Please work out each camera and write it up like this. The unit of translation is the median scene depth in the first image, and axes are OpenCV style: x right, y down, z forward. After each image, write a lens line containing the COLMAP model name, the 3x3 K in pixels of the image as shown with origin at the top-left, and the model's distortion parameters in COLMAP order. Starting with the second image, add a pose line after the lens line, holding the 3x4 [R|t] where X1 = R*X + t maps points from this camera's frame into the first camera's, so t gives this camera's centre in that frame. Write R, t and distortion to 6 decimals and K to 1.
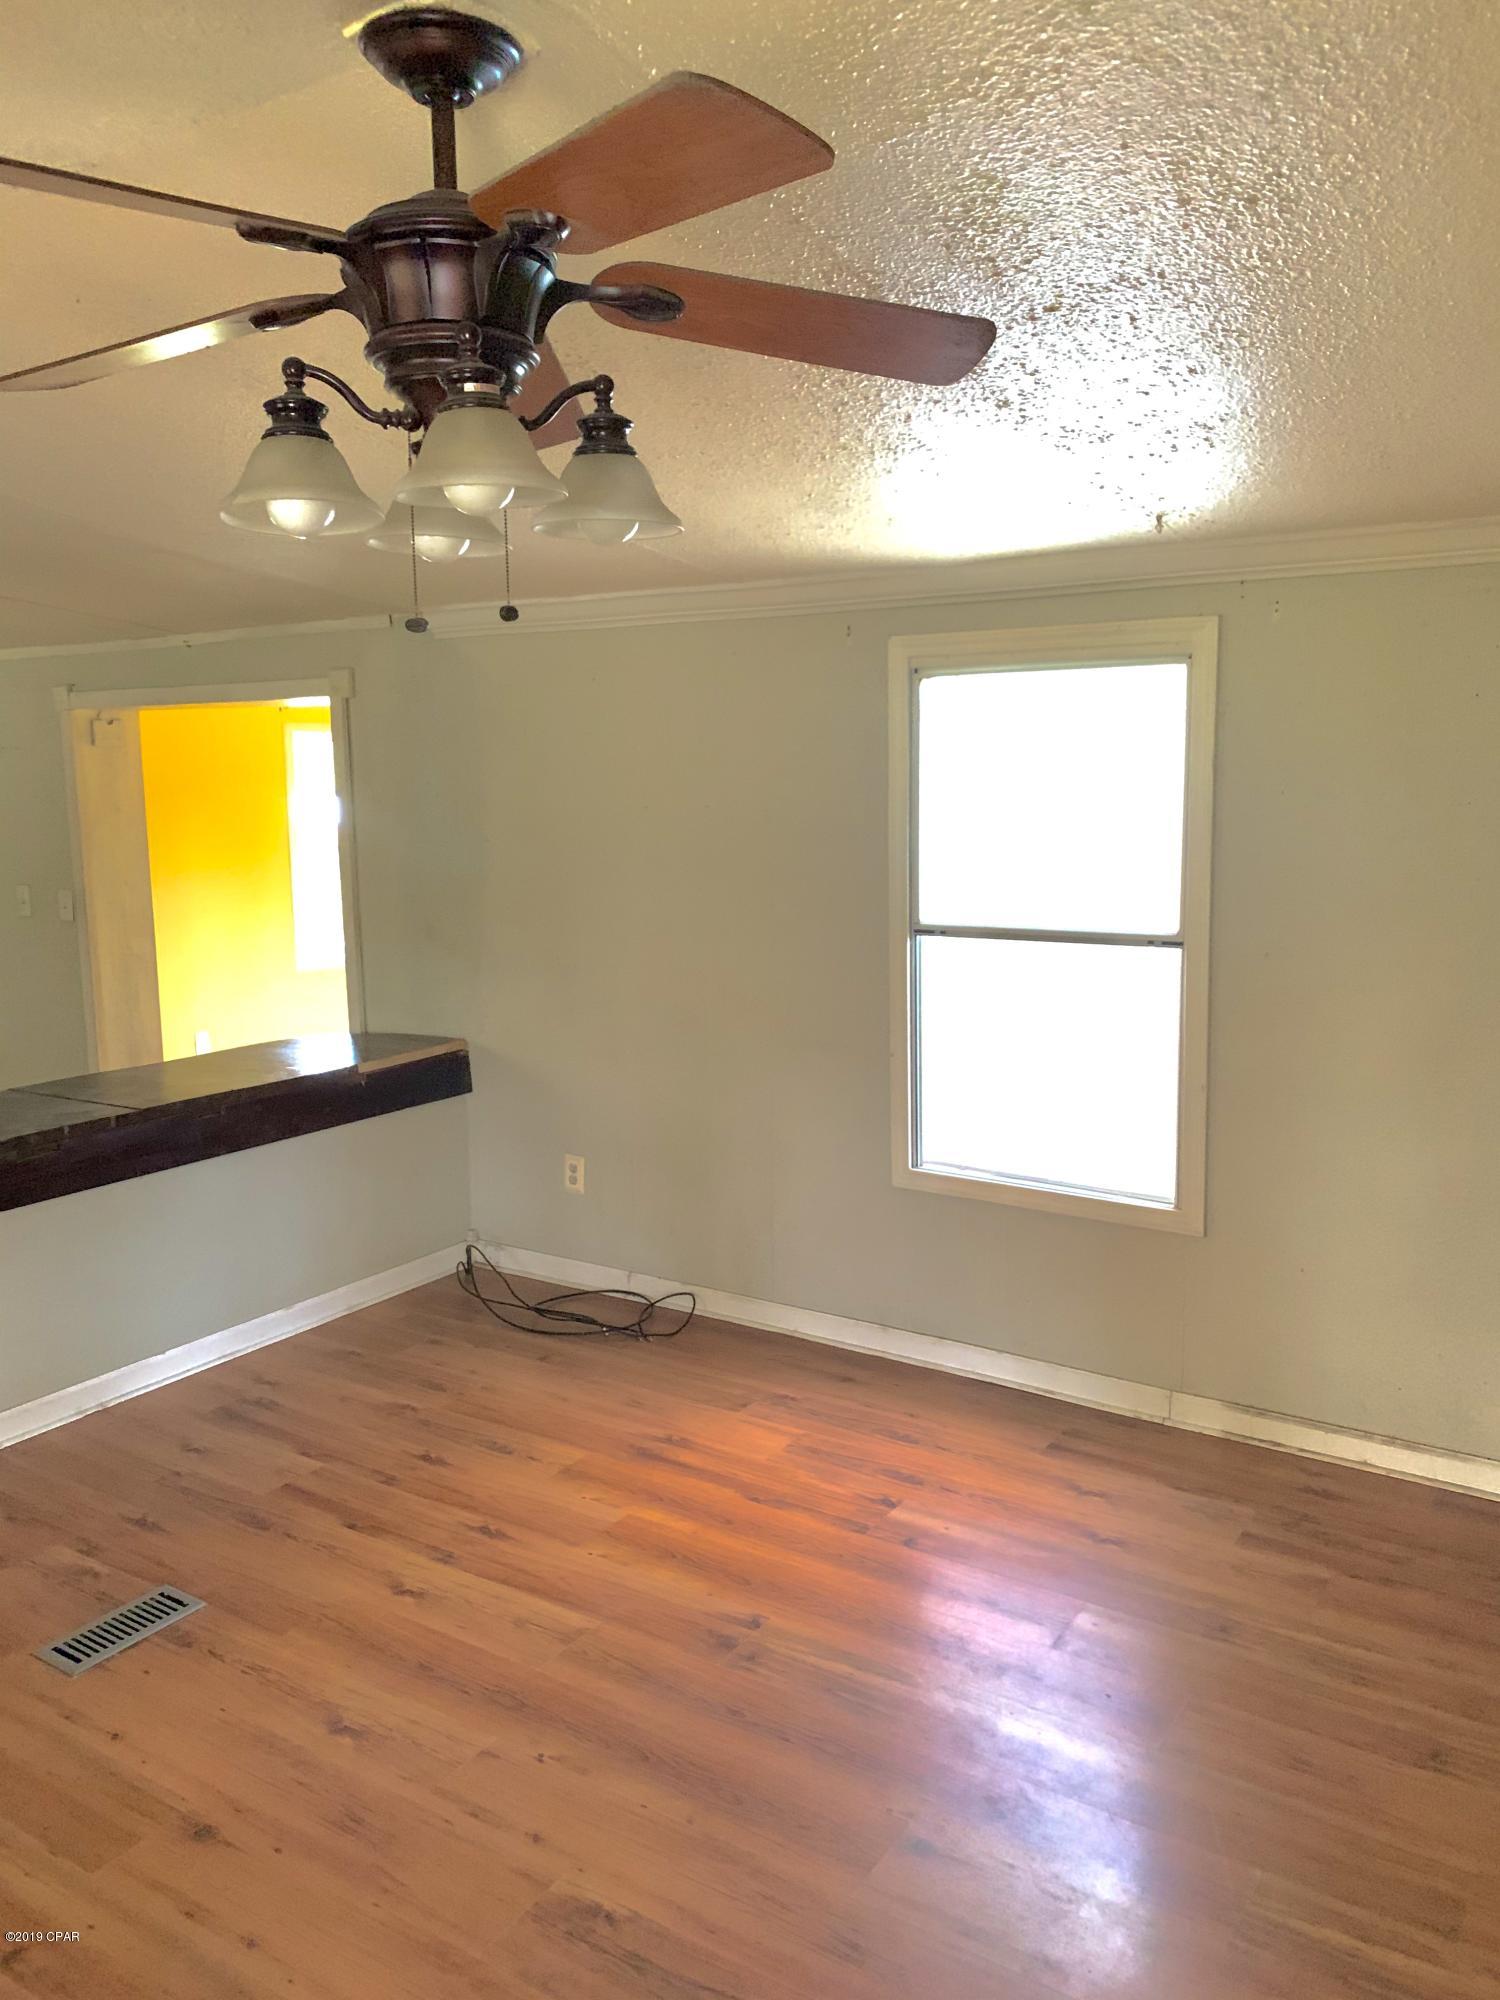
lens RADIAL K [[1550.5, 0, 764.2], [0, 1550.5, 1008.5], [0, 0, 1]] dist [0.025447, -0.018582]
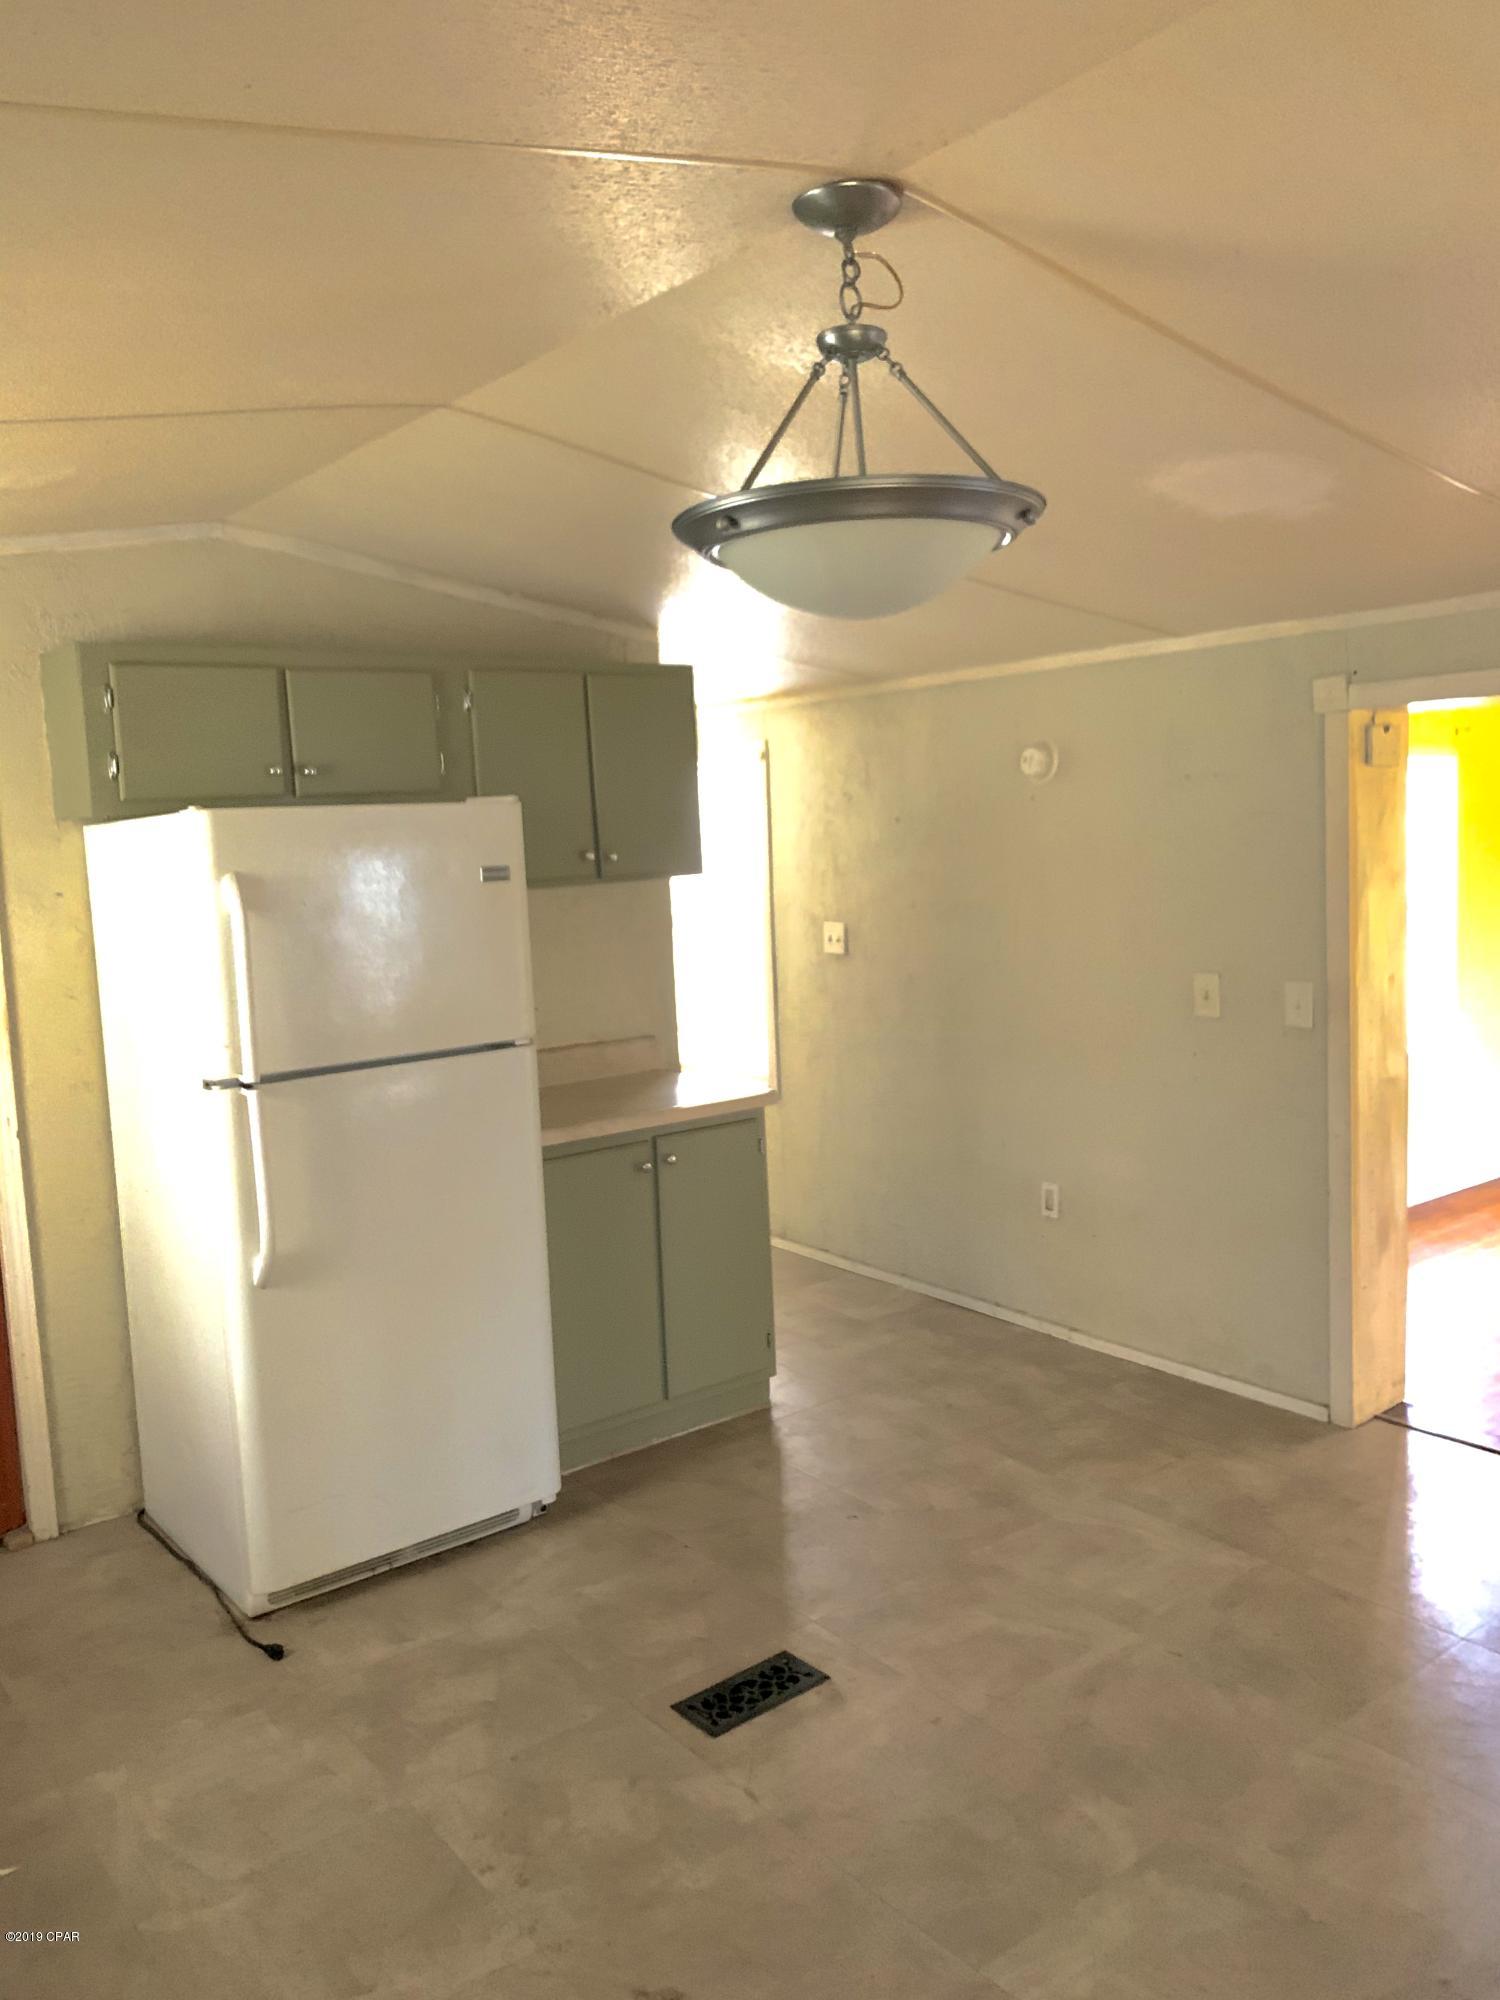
lens RADIAL K [[1550.5, 0, 767.7], [0, 1550.5, 990.1], [0, 0, 1]] dist [0.025447, -0.018582]
pose [[0.948732, 0.012149, -0.315848, -0.769951], [-0.026581, 0.998788, -0.041423, -0.065918], [0.314962, 0.047694, 0.947905, 0.501773]]
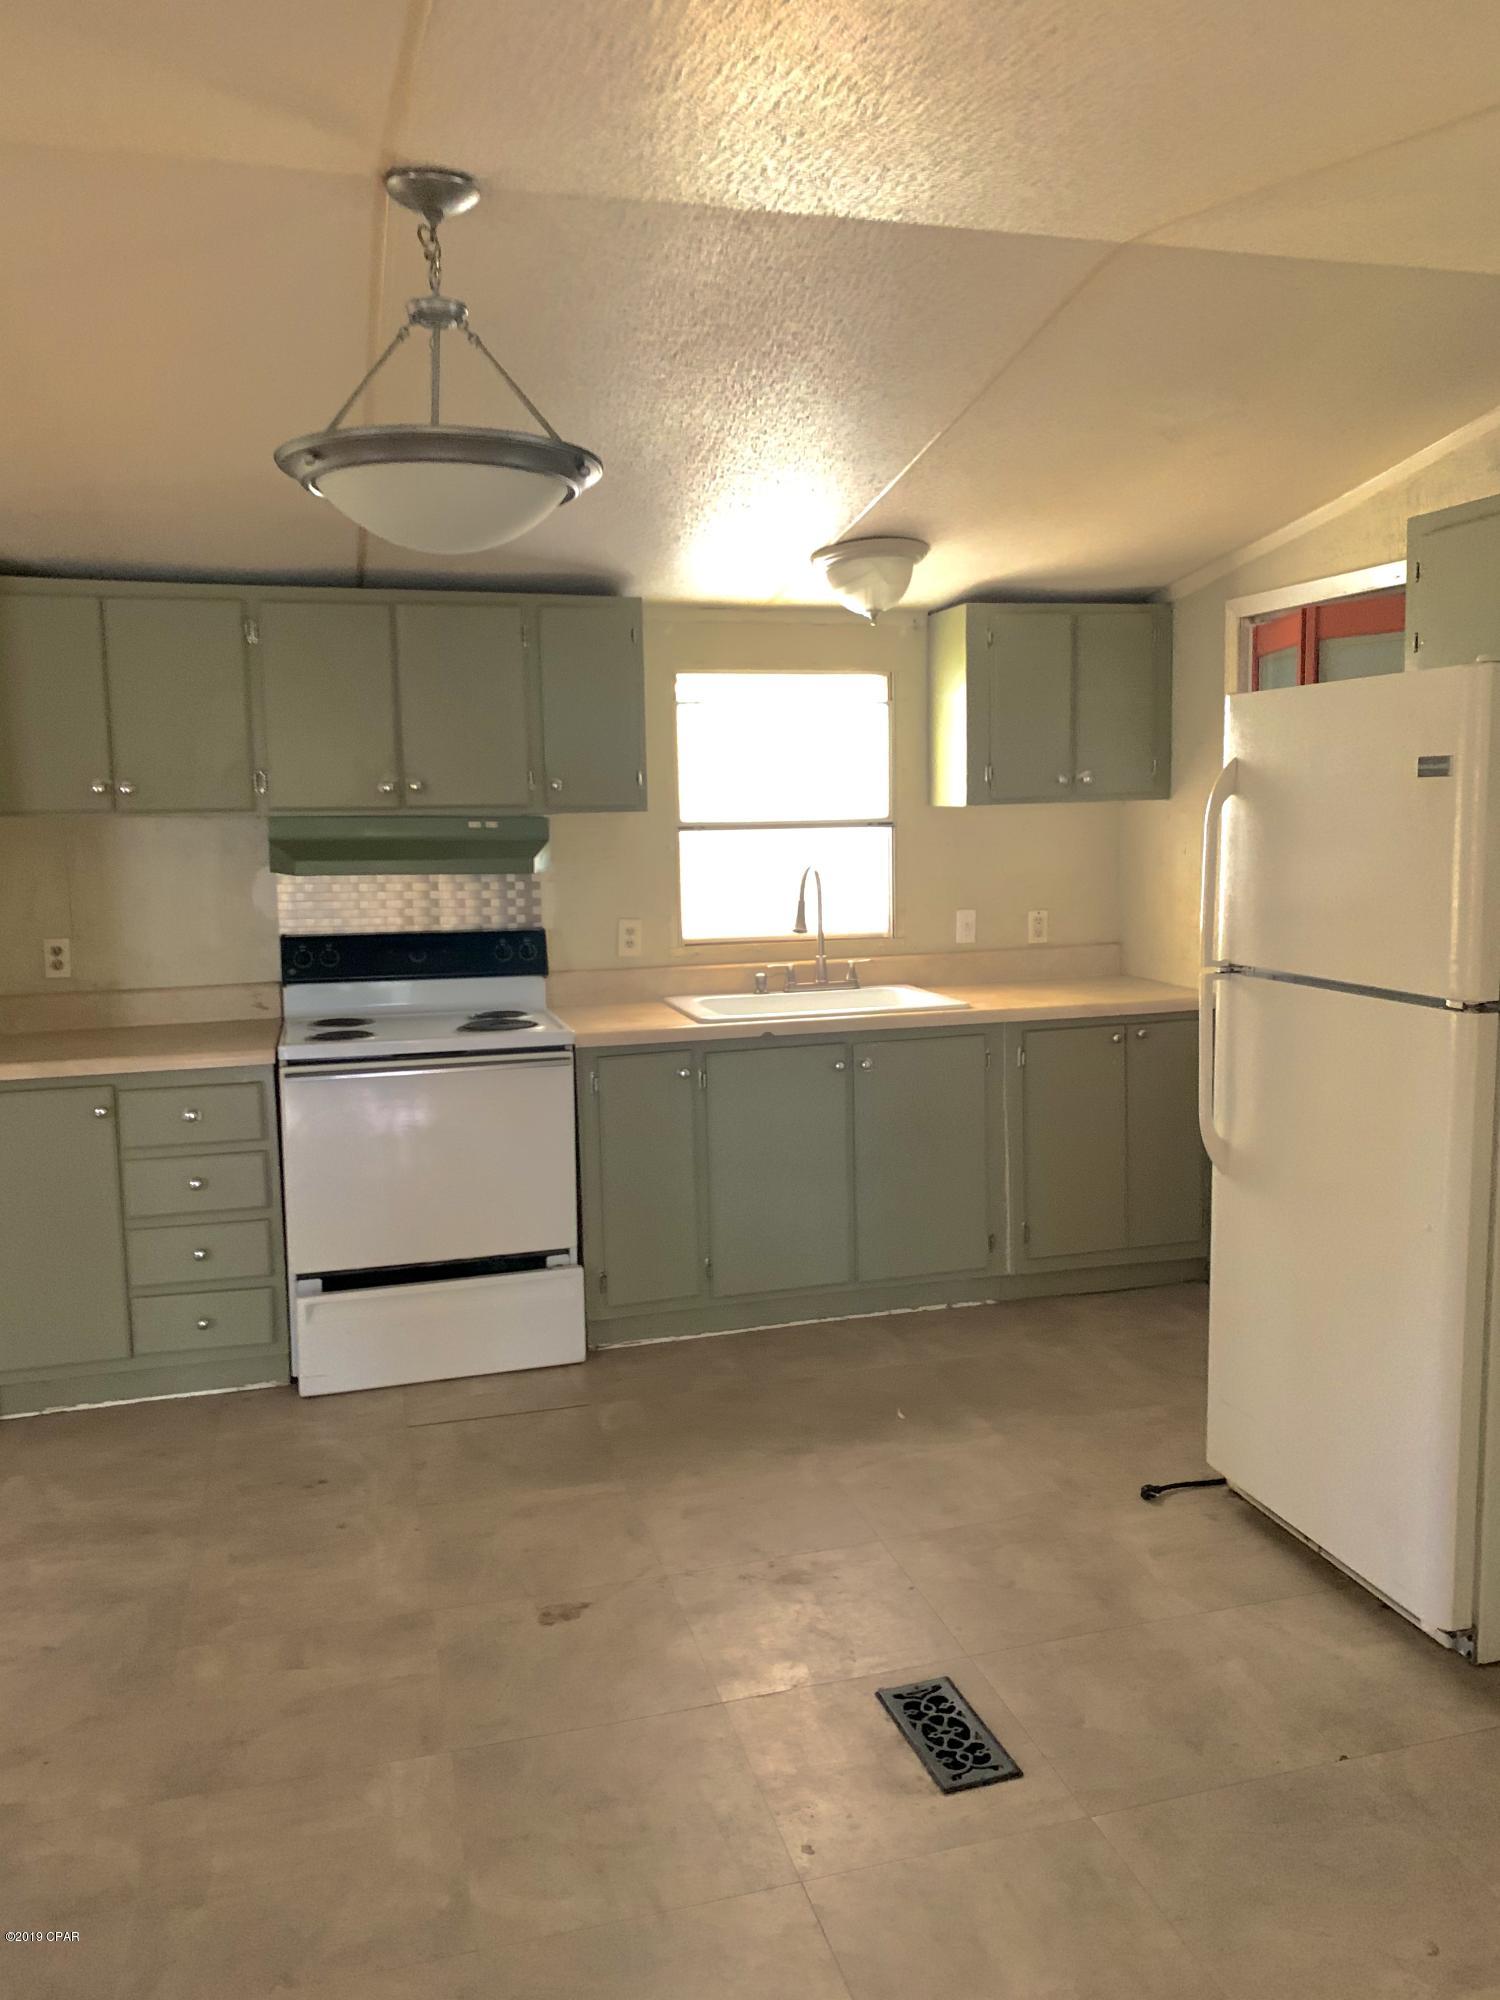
lens RADIAL K [[1550.5, 0, 756.3], [0, 1550.5, 963.3], [0, 0, 1]] dist [0.025447, -0.018582]
pose [[-0.654533, 0.107825, -0.748305, -0.491442], [-0.093722, 0.970571, 0.221829, -0.213398], [0.750202, 0.215327, -0.625165, 1.579509]]
